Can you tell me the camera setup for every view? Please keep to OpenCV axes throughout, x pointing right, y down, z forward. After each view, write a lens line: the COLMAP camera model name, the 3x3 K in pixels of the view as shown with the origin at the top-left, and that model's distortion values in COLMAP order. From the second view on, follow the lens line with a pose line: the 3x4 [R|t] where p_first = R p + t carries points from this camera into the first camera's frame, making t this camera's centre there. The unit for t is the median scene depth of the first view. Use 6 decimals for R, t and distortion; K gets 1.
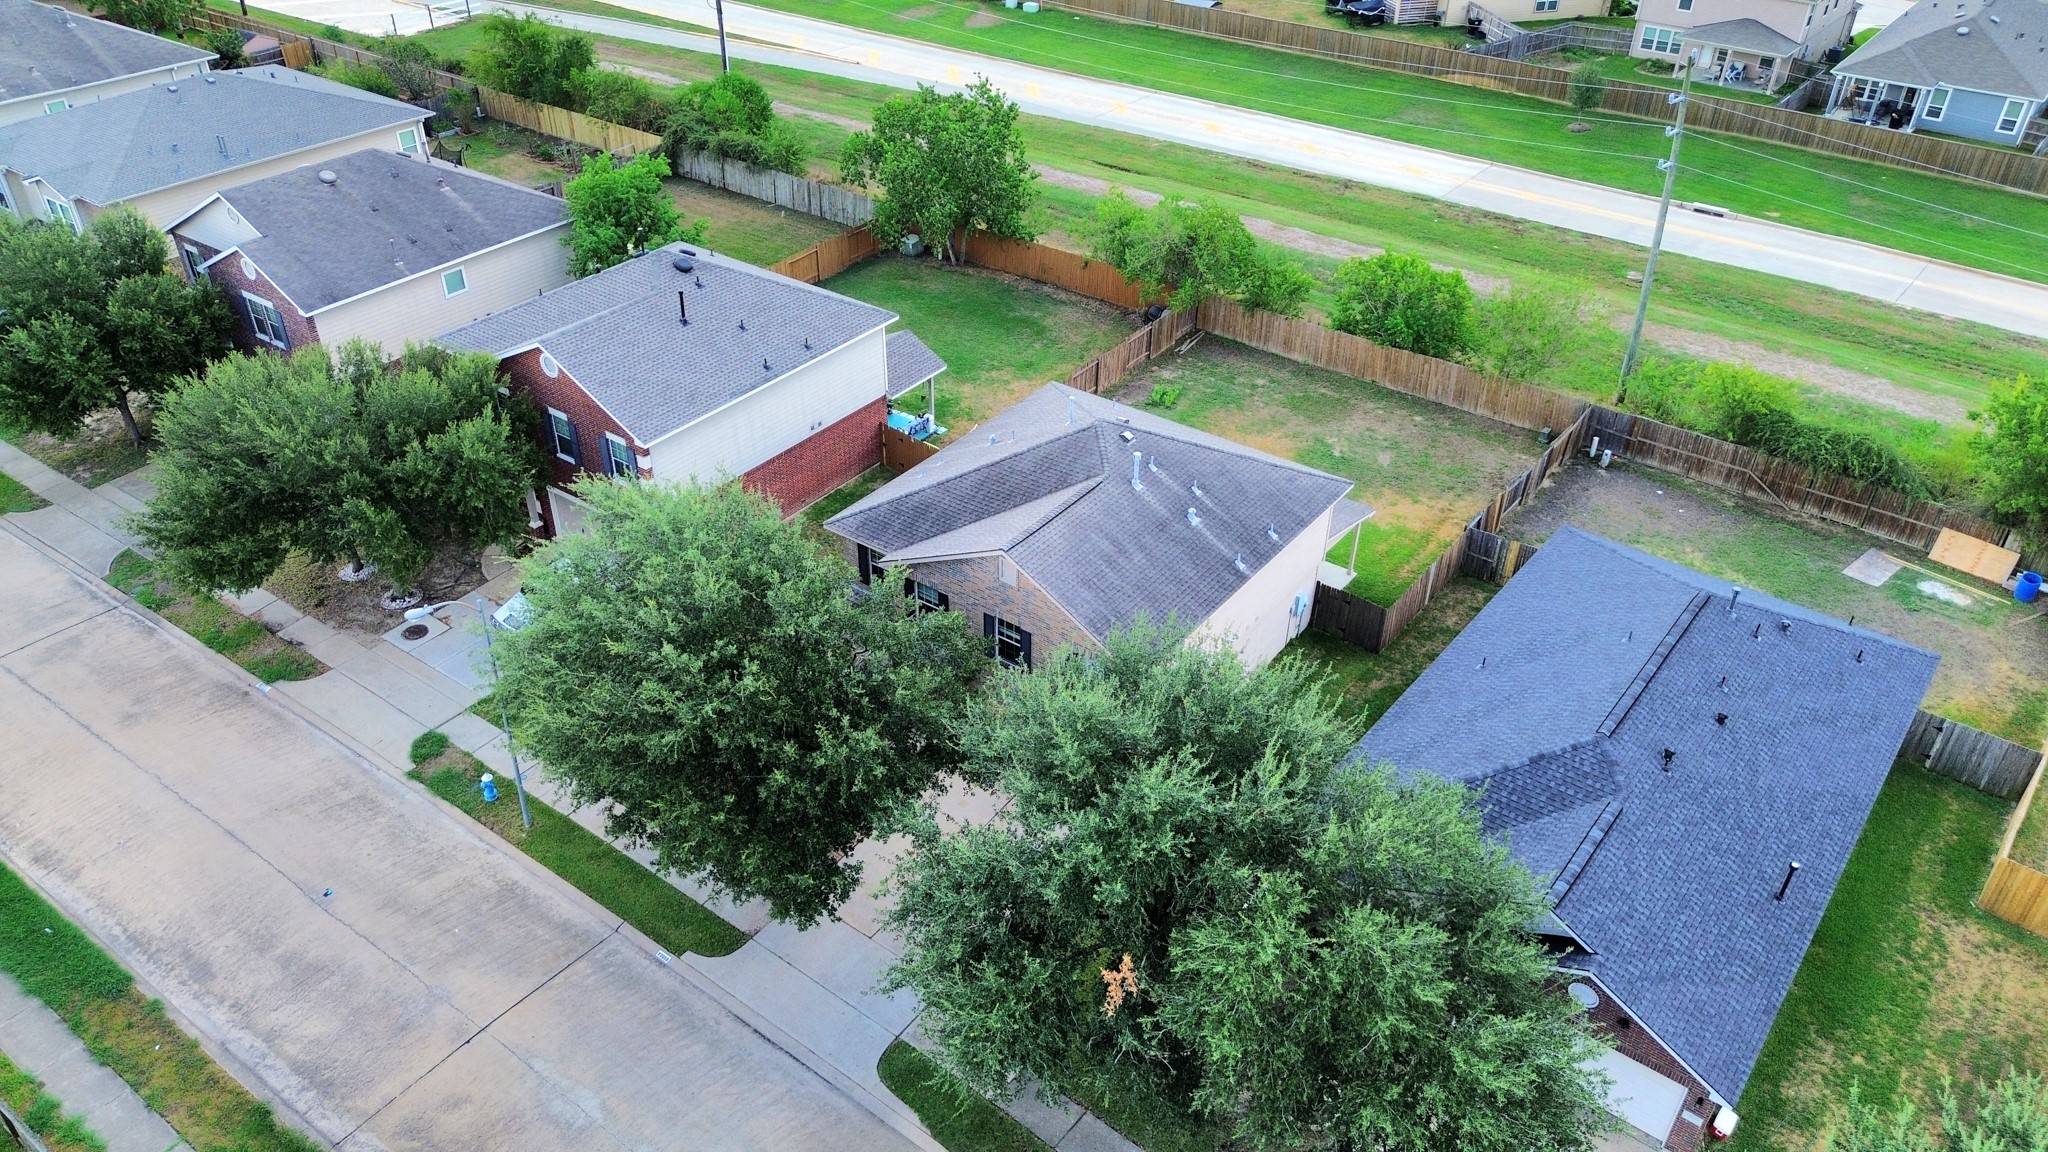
lens RADIAL K [[1449.5, 0, 1026.7], [0, 1449.5, 579.4], [0, 0, 1]] dist [0.060477, -0.051558]
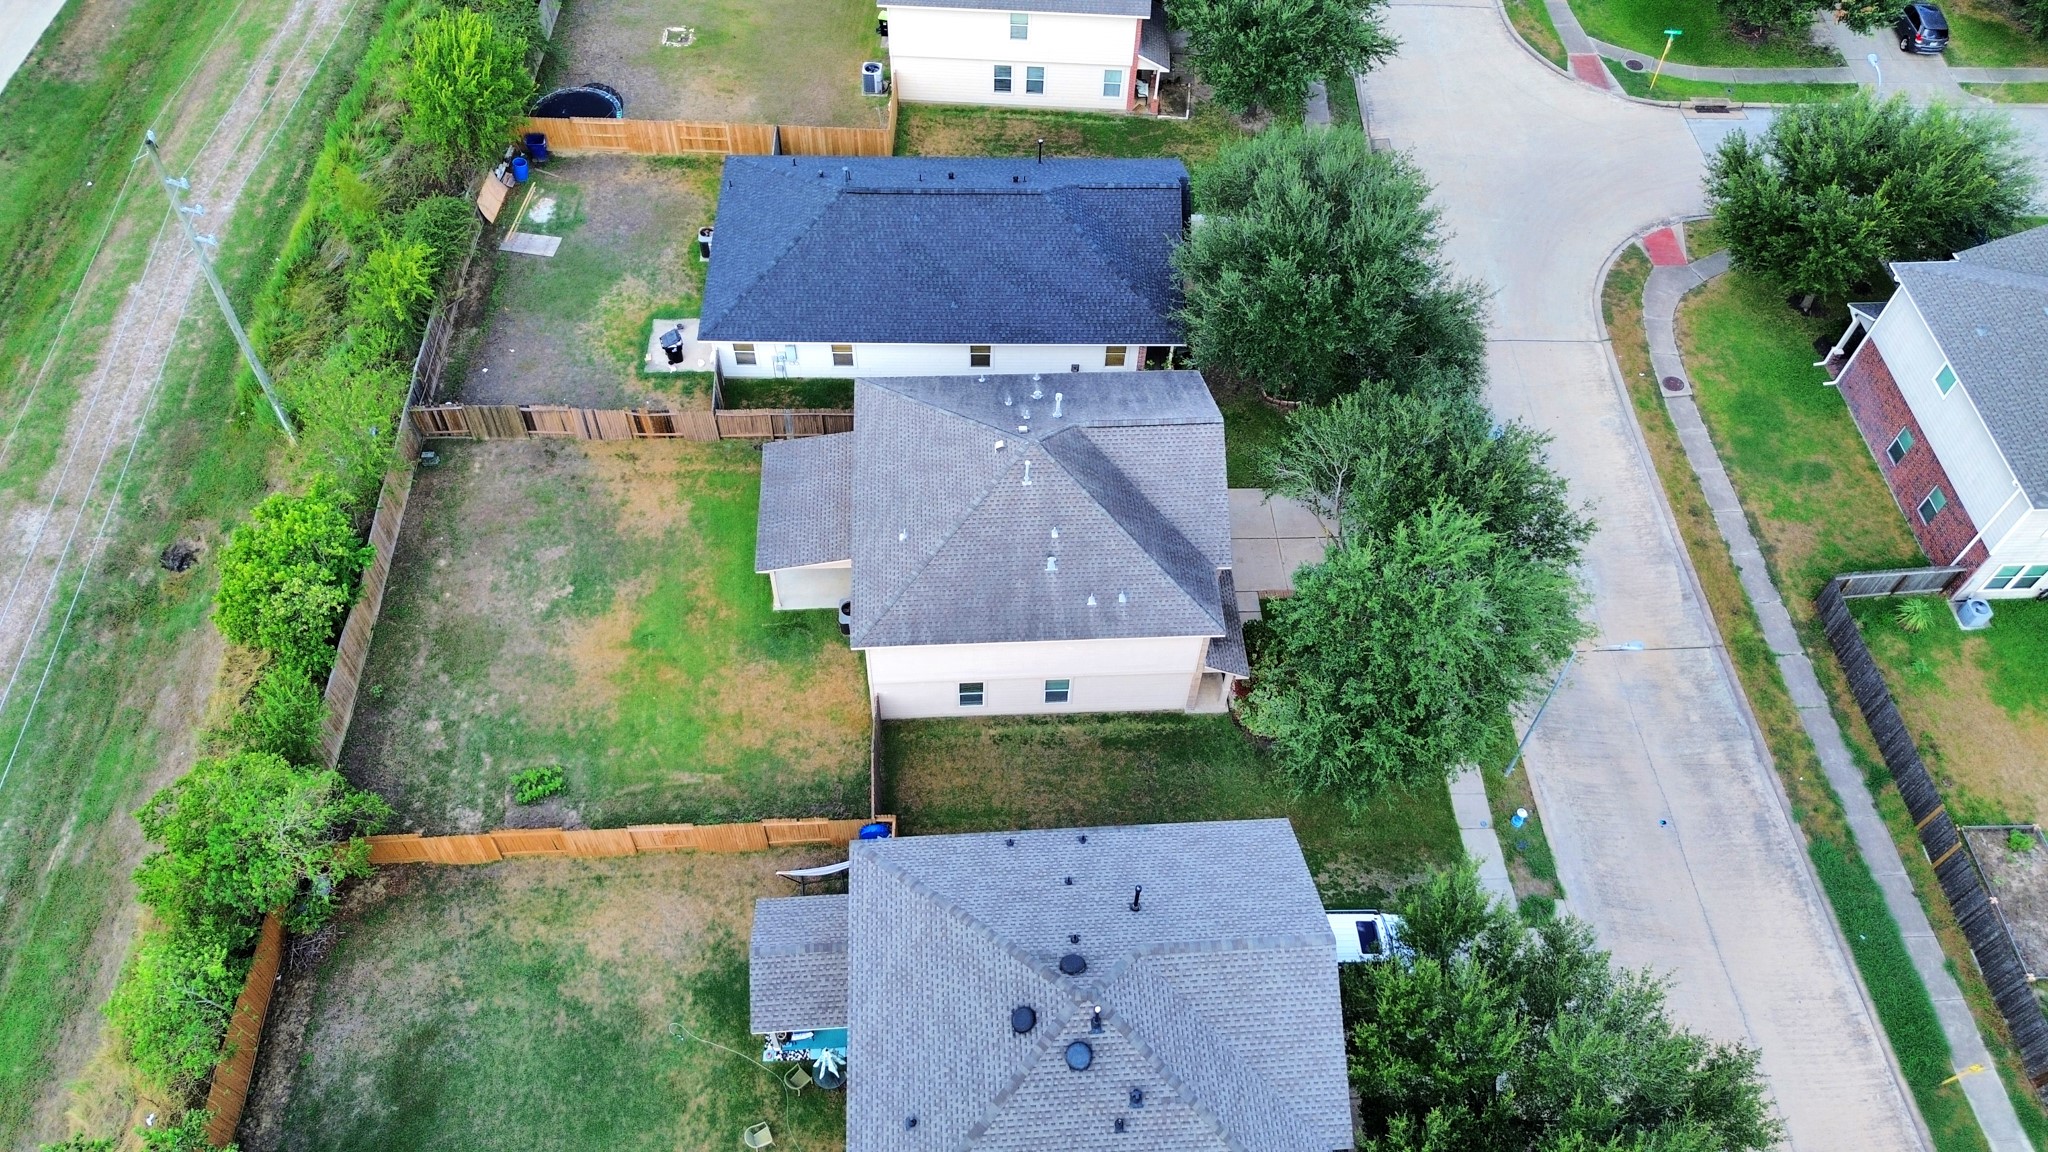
lens RADIAL K [[1449.5, 0, 1026.7], [0, 1449.5, 579.4], [0, 0, 1]] dist [0.060477, -0.051558]
pose [[-0.636747, -0.638162, 0.432785, -0.379052], [0.408240, 0.197144, 0.891333, -0.827727], [-0.654135, 0.744234, 0.134992, 0.725195]]
